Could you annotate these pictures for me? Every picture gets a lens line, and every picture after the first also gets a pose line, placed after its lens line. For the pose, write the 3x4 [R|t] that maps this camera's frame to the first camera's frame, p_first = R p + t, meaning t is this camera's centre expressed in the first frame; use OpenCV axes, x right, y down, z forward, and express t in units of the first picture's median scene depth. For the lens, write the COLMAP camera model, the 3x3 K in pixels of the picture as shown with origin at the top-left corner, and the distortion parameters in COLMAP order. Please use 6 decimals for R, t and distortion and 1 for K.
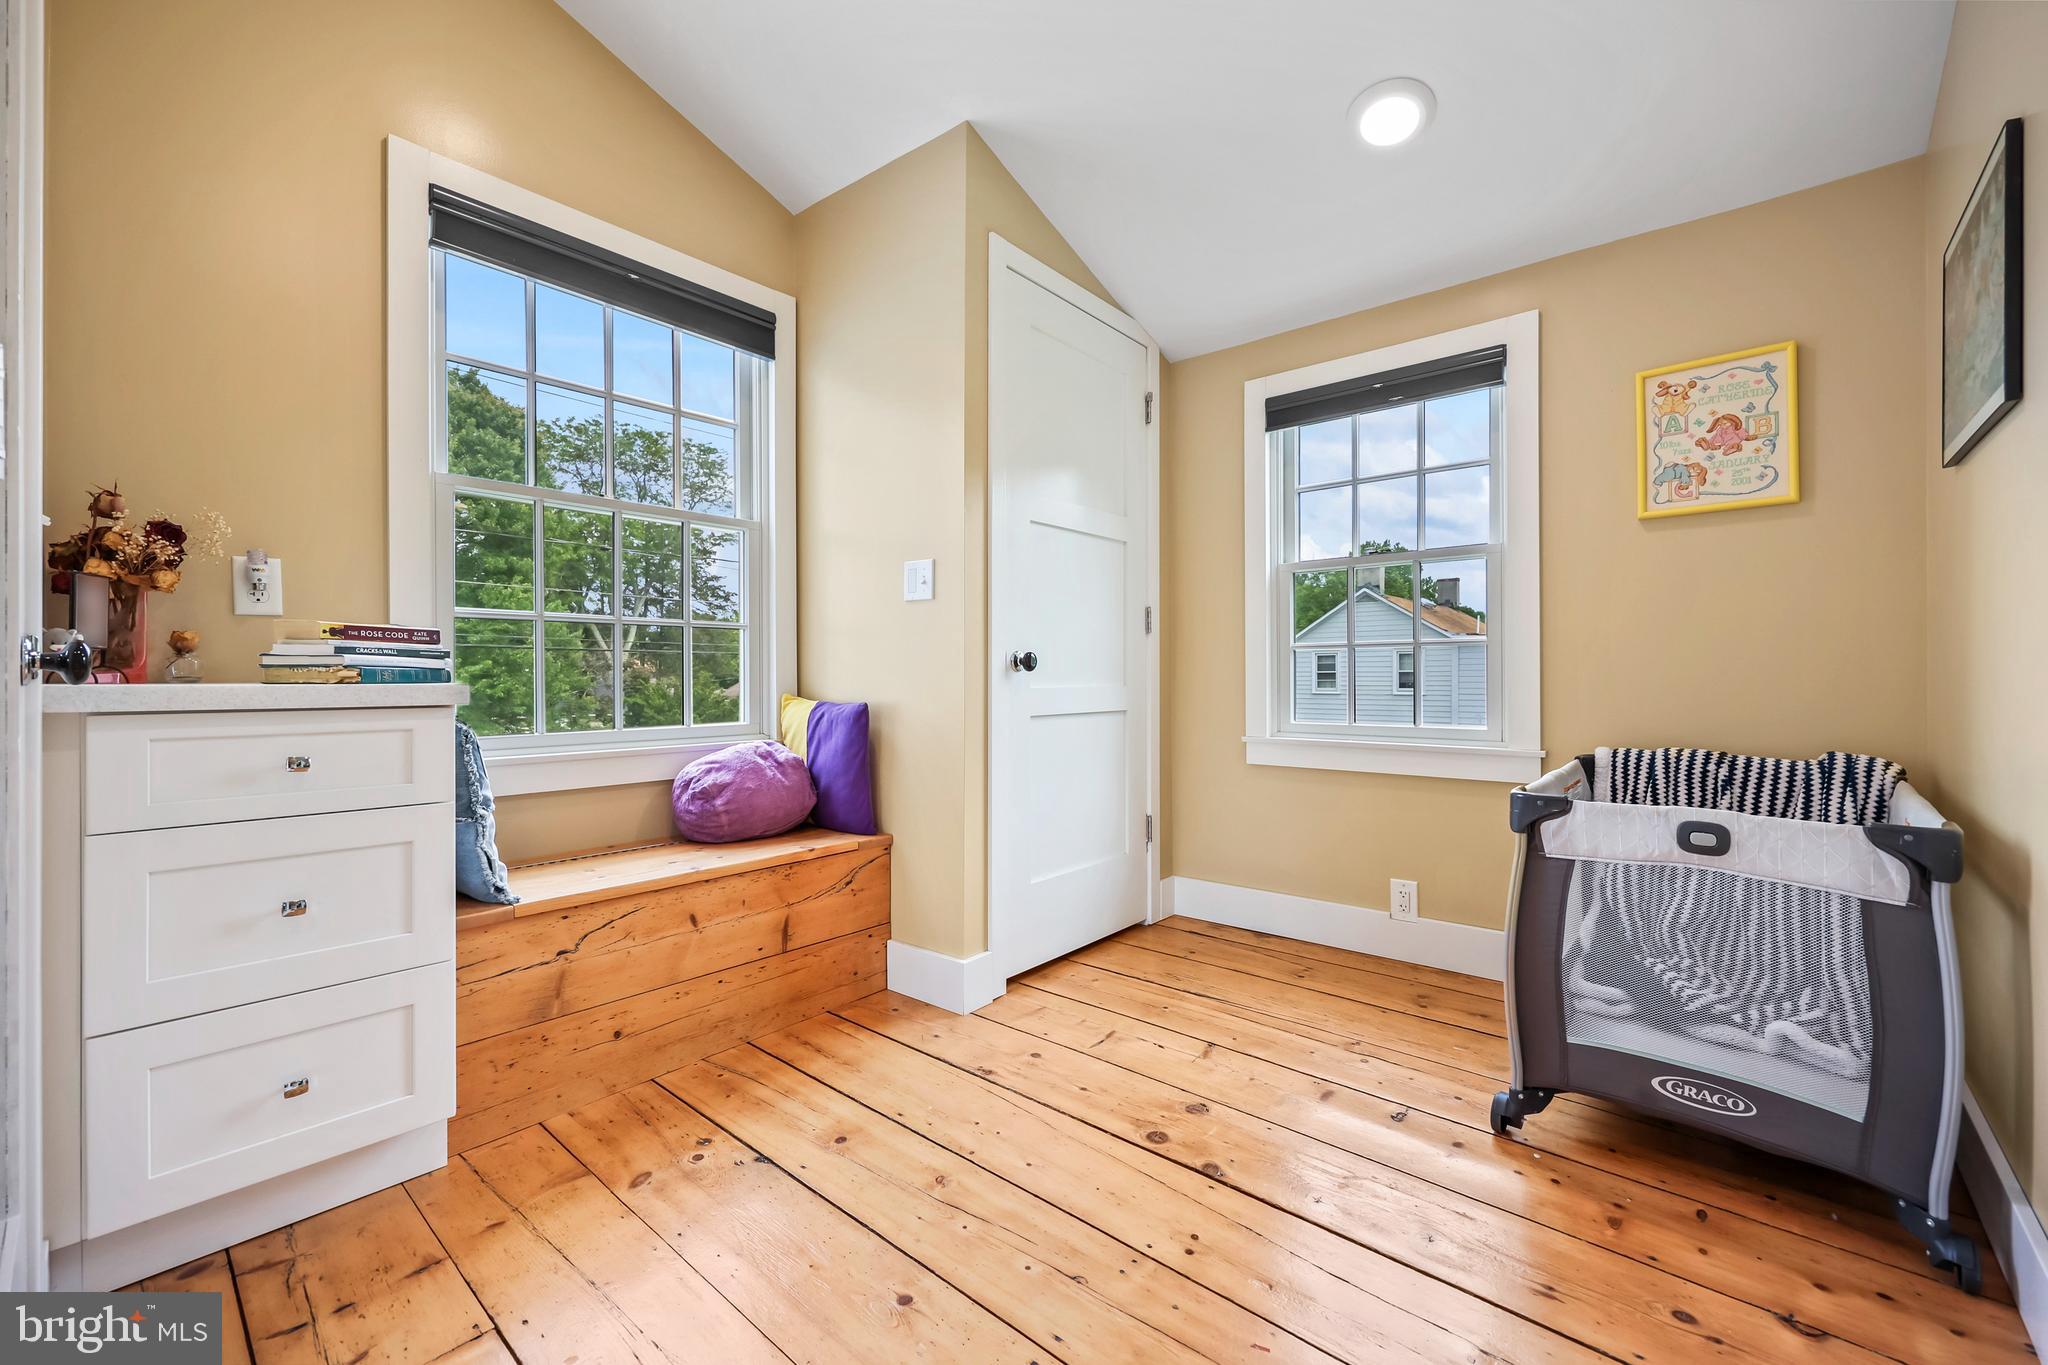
lens RADIAL K [[834.0, 0, 1020.2], [0, 834.0, 677.3], [0, 0, 1]] dist [-0.001284, -0.000336]
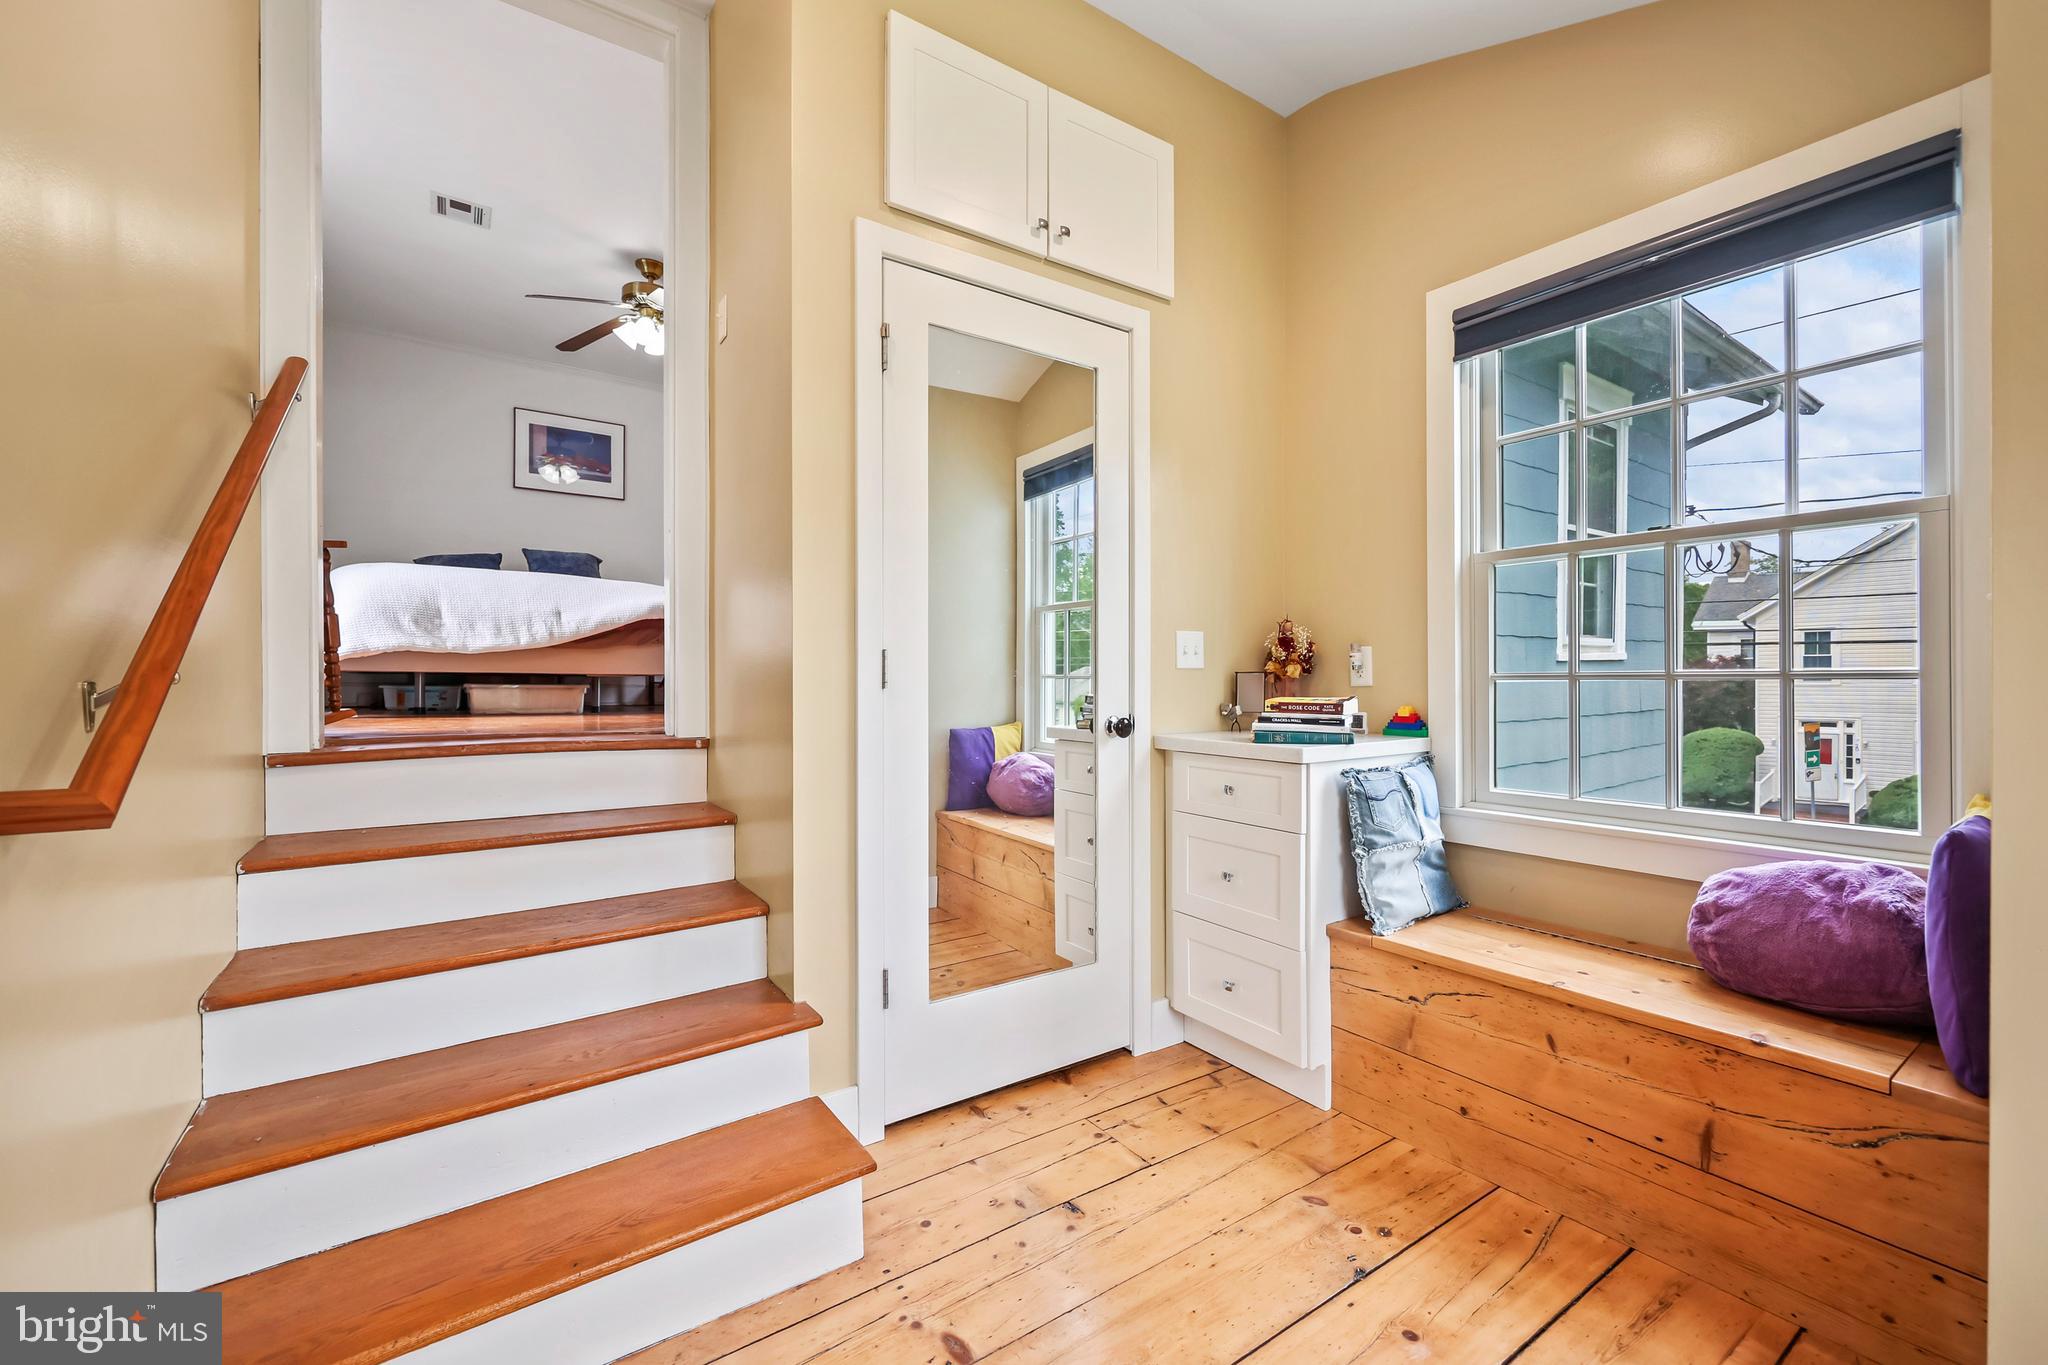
lens RADIAL K [[834.0, 0, 1020.2], [0, 834.0, 677.3], [0, 0, 1]] dist [-0.001284, -0.000336]
pose [[-0.259220, 0.000990, -0.965818, 0.610270], [0.004050, 0.999992, -0.000062, -0.087930], [0.965810, -0.003928, -0.259222, 0.756034]]
